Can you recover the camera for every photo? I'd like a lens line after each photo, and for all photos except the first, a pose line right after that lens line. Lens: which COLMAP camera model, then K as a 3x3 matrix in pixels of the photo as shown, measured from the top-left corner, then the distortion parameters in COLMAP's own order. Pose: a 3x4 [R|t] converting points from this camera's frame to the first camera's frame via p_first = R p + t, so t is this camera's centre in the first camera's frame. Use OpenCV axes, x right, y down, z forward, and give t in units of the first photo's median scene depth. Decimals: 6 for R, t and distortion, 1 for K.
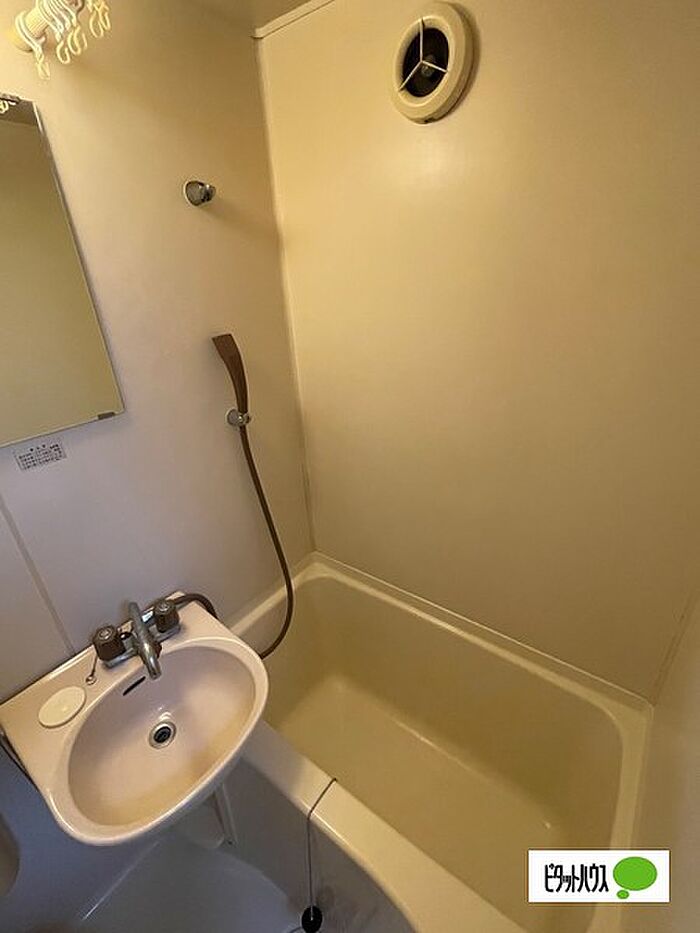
lens RADIAL K [[419.0, 0, 350.0], [0, 419.0, 466.5], [0, 0, 1]] dist [-0.001385, 0.000209]
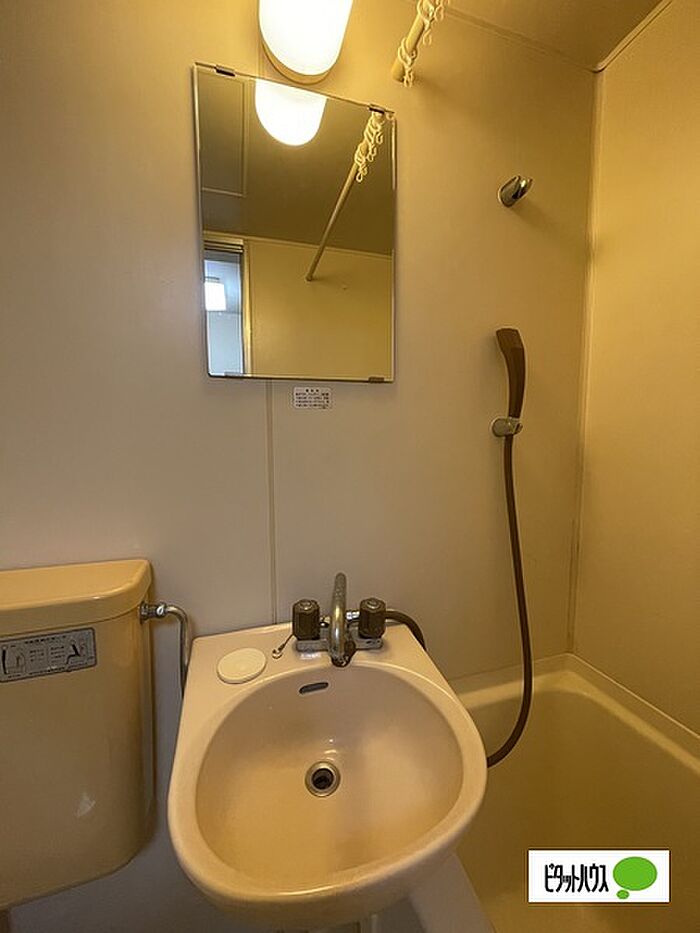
lens RADIAL K [[371.4, 0, 350.0], [0, 371.4, 466.5], [0, 0, 1]] dist [-0.002778, -0.000335]
pose [[0.807375, 0.100473, -0.581421, -0.090860], [-0.286489, 0.928198, -0.237428, 0.279076], [0.515819, 0.358264, 0.778189, 0.332753]]
